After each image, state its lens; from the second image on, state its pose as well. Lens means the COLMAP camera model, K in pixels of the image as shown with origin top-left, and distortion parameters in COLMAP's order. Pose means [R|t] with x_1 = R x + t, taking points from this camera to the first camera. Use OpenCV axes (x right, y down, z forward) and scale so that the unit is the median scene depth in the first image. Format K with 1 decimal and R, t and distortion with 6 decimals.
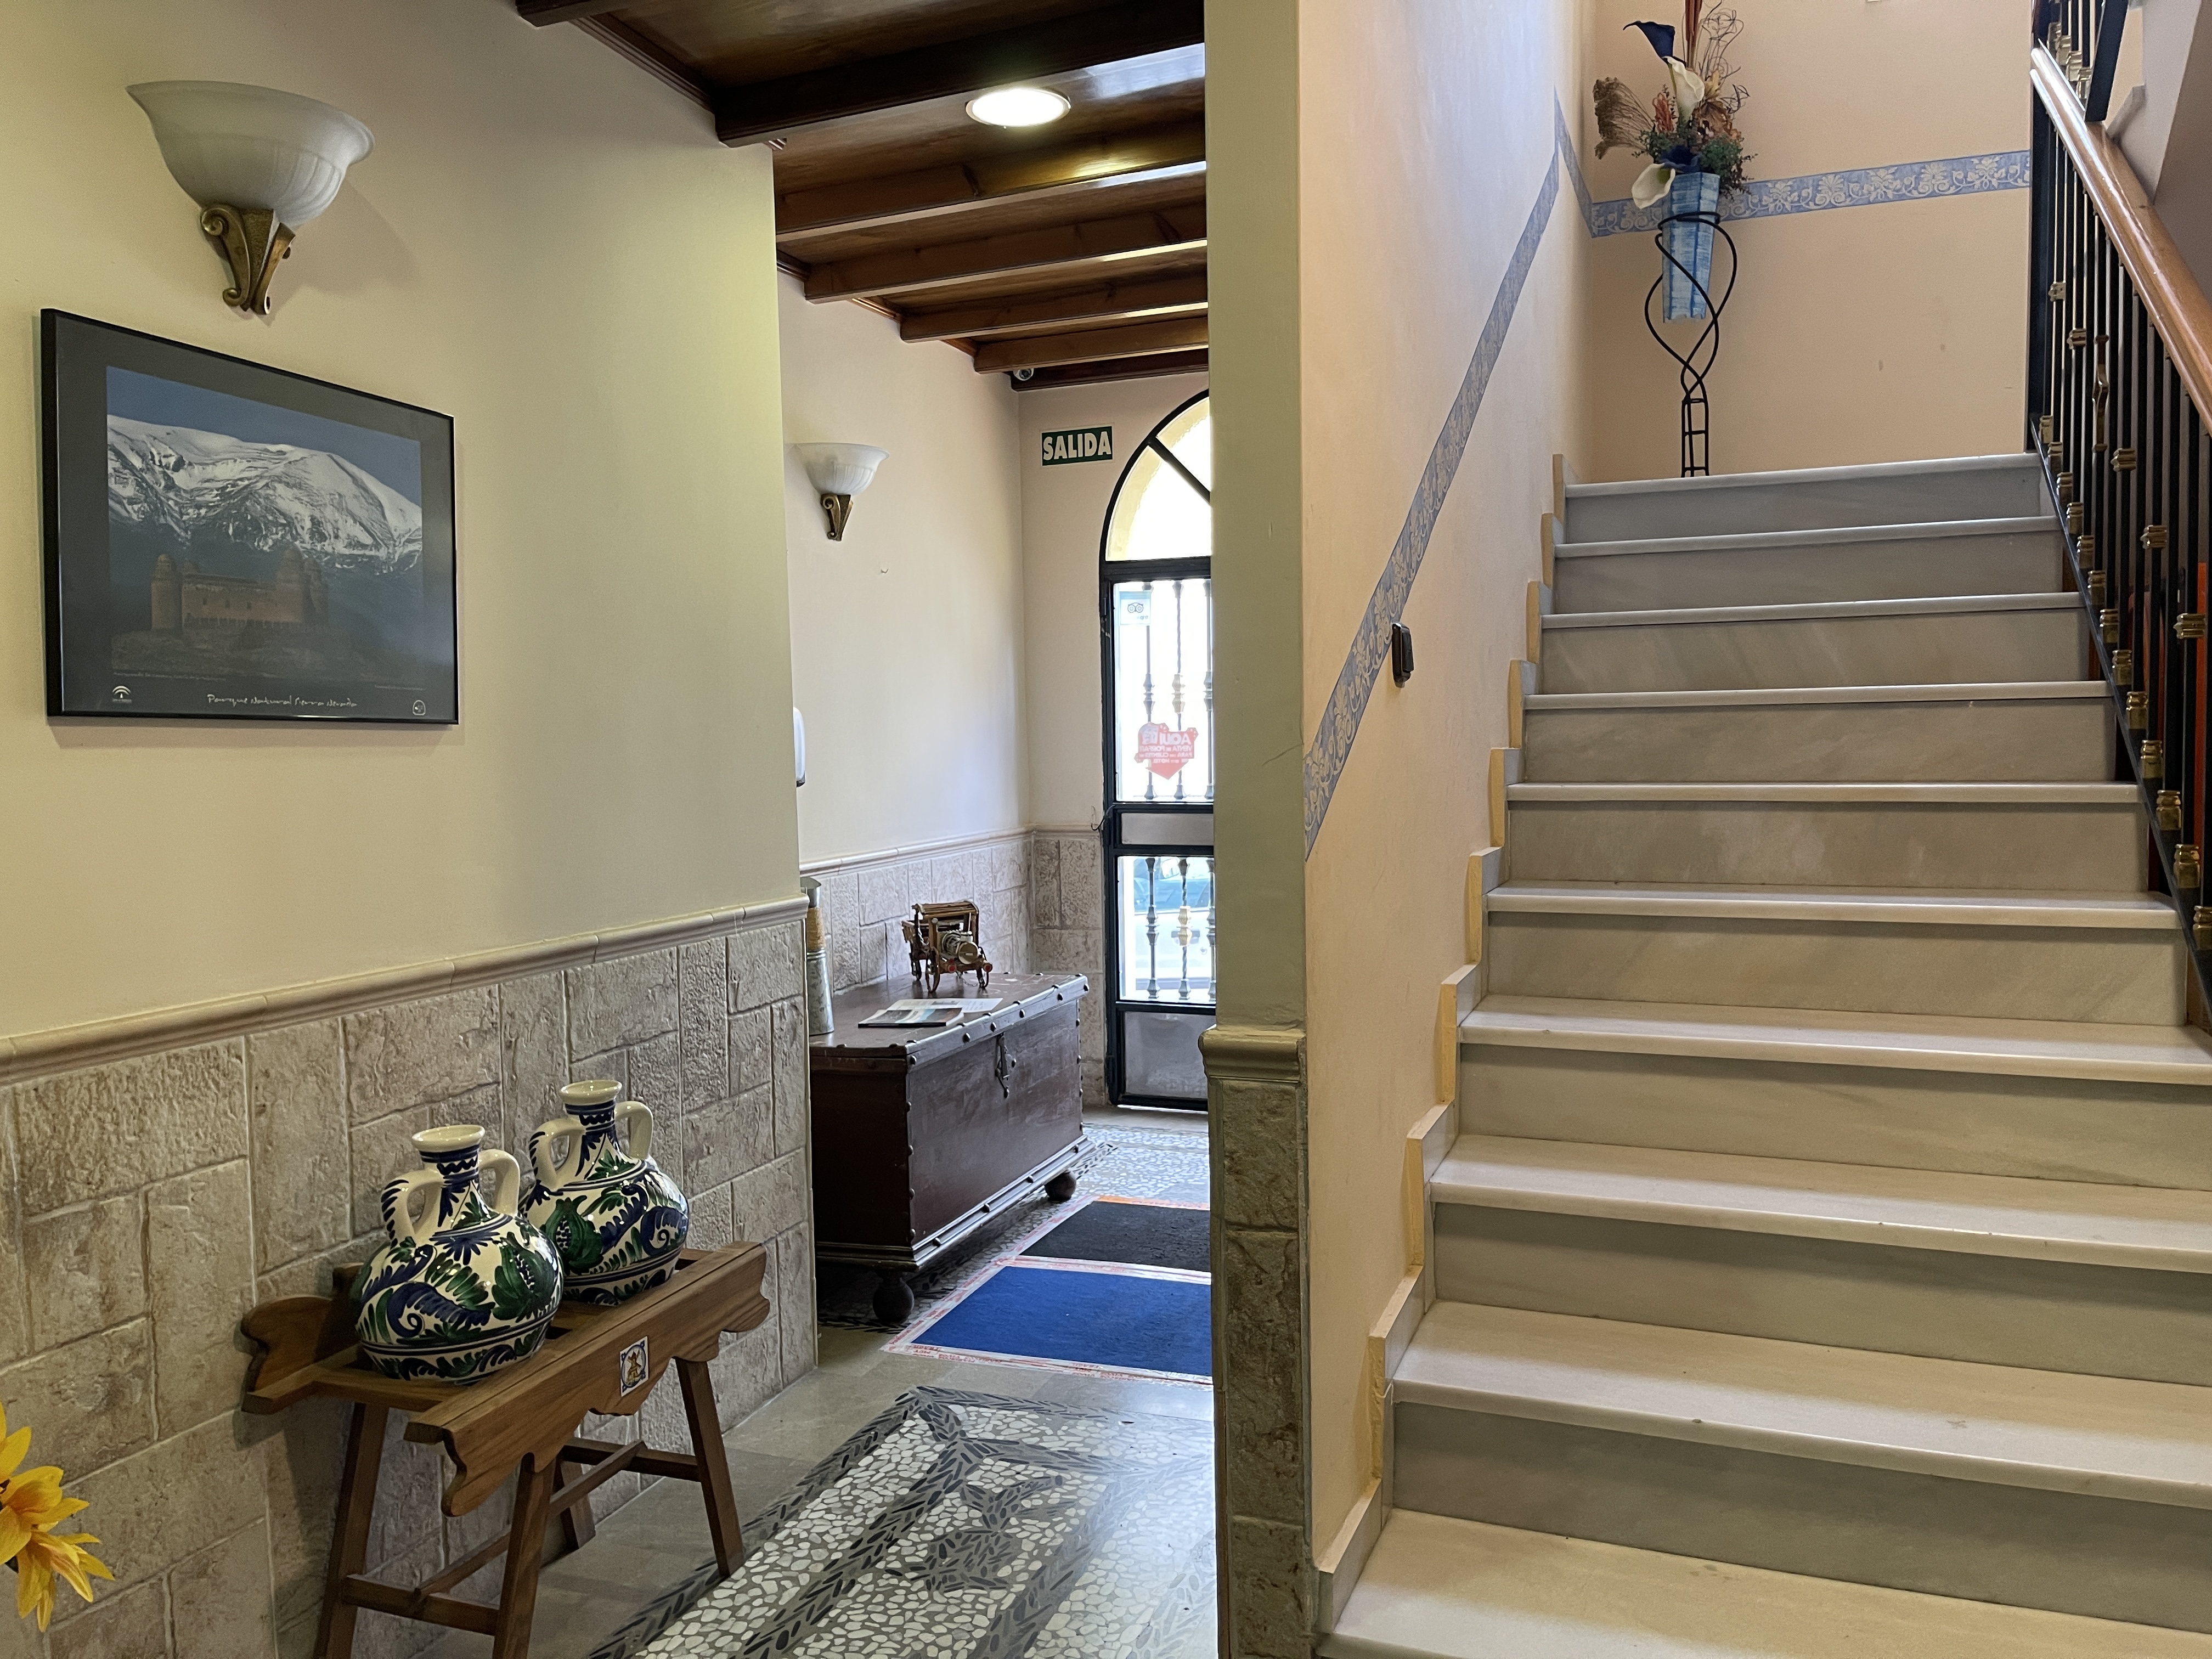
lens RADIAL K [[1659.4, 0, 1101.5], [0, 1659.4, 824.1], [0, 0, 1]] dist [0.043895, 0.000838]
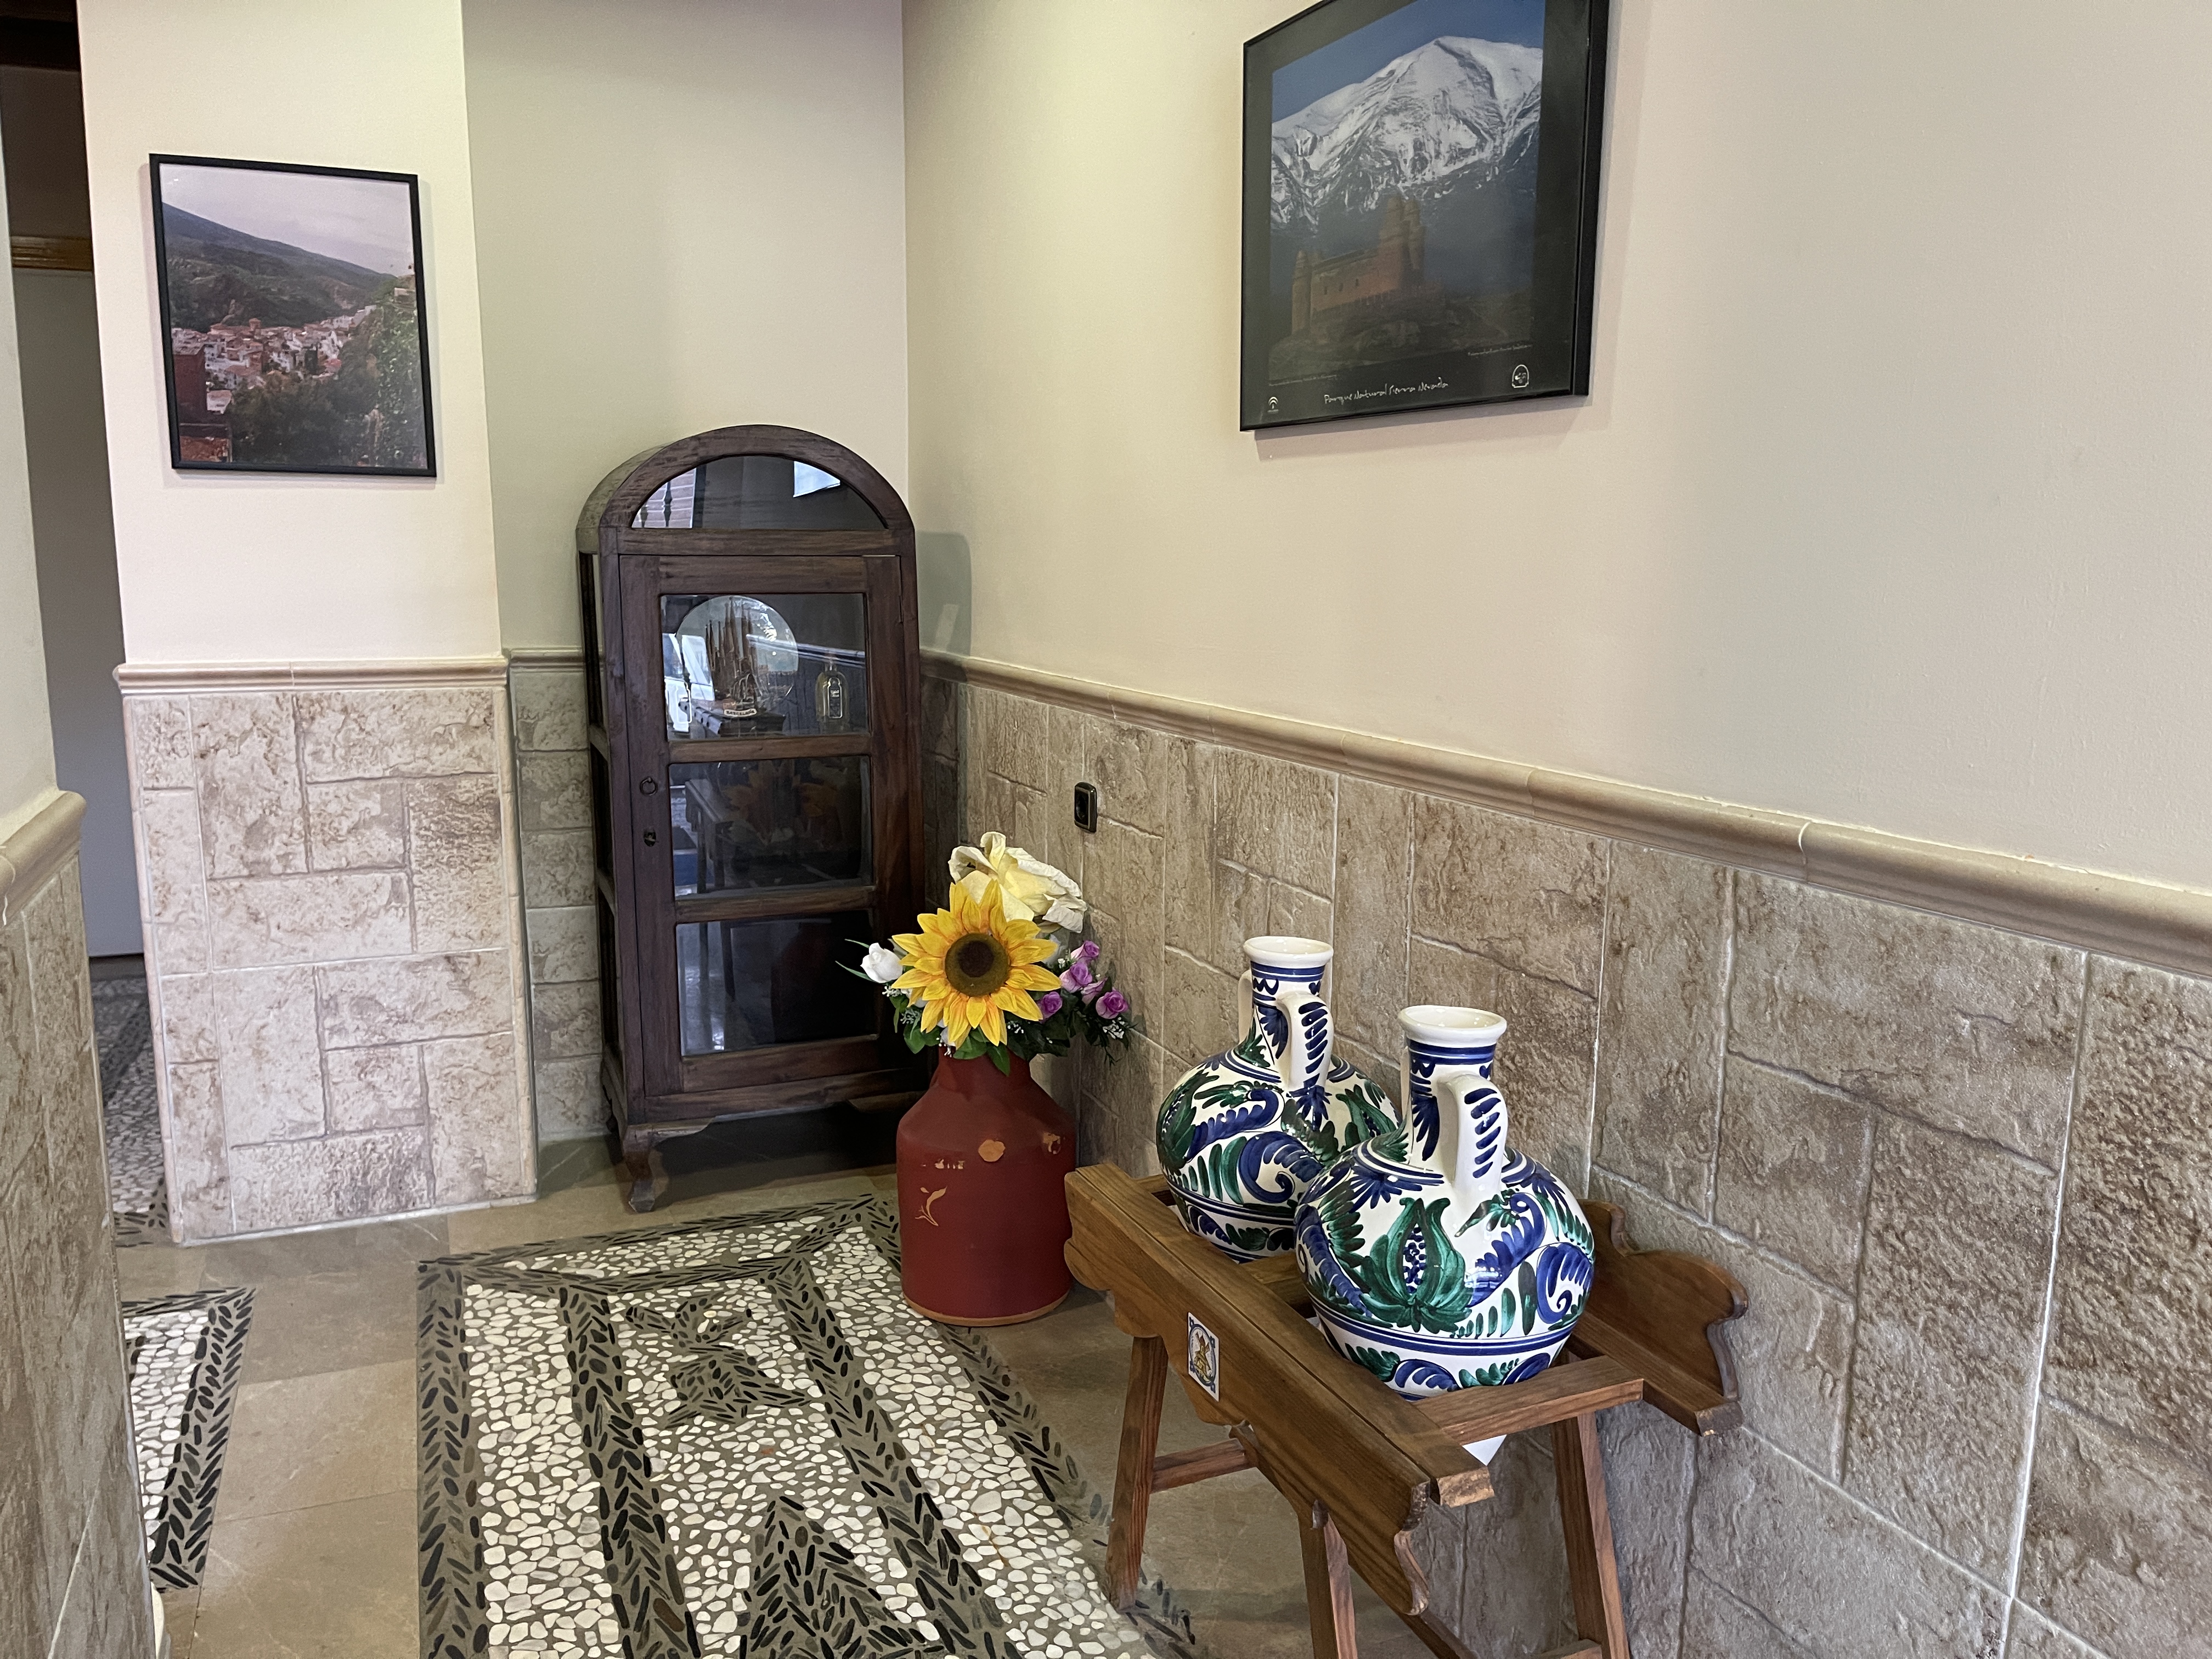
lens RADIAL K [[1659.4, 0, 1102.3], [0, 1659.4, 830.2], [0, 0, 1]] dist [0.043895, 0.000838]
pose [[-0.725118, 0.121081, -0.677896, 0.199313], [-0.035718, 0.976482, 0.212618, -0.031475], [0.687698, 0.178386, -0.703740, 1.509917]]
